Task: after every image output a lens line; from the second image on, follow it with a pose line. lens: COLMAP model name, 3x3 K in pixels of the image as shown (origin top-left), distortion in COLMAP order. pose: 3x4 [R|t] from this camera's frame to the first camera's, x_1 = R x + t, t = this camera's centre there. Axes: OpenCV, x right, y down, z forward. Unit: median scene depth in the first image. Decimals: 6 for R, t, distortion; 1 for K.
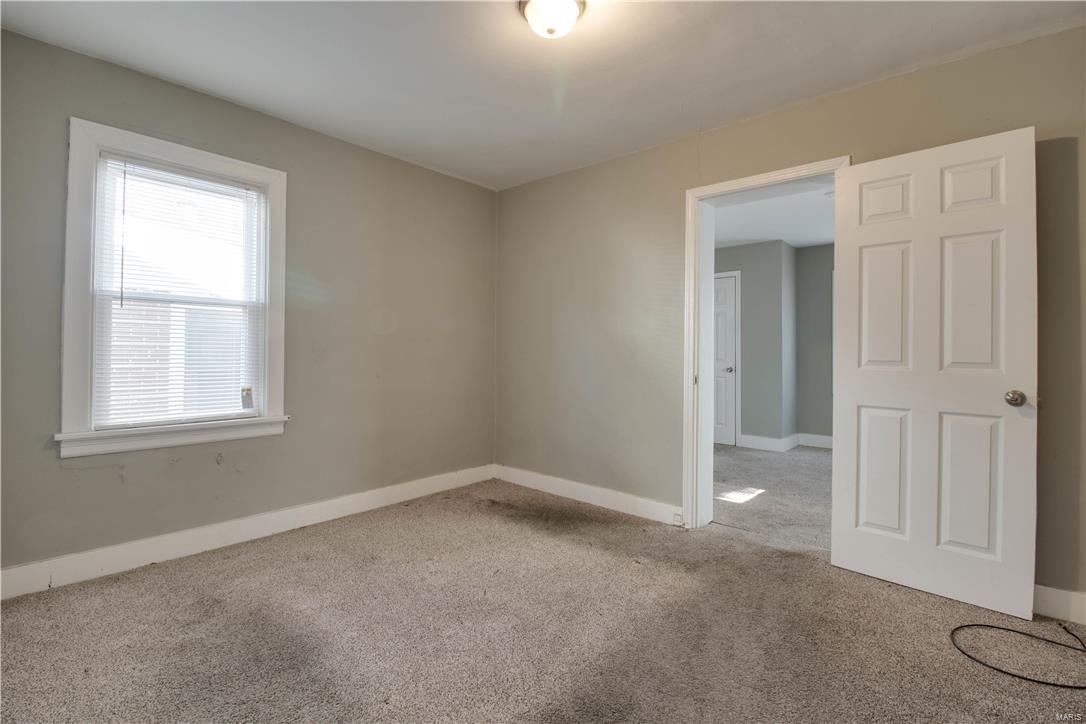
lens RADIAL K [[520.0, 0, 525.3], [0, 520.0, 345.0], [0, 0, 1]] dist [0.001694, -0.012360]
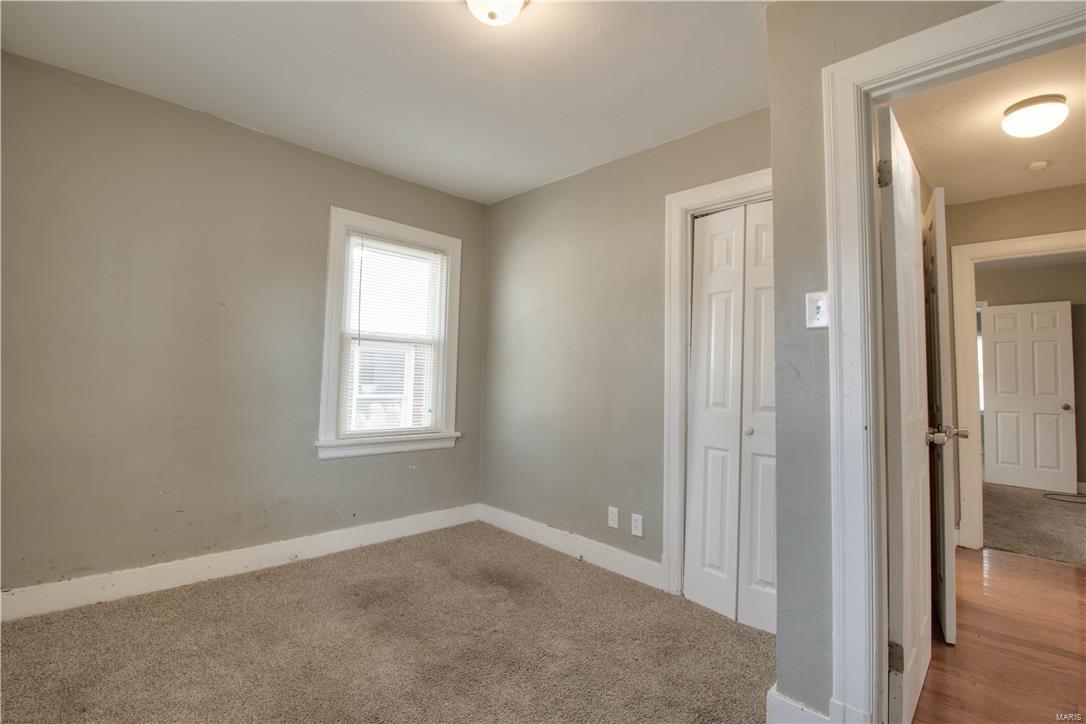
lens RADIAL K [[501.1, 0, 544.0], [0, 501.1, 348.5], [0, 0, 1]] dist [0.001415, -0.013503]
pose [[0.997383, 0.009441, -0.071681, -0.217092], [-0.013373, 0.998420, -0.054575, -0.002406], [0.071053, 0.055391, 0.995933, -0.243670]]
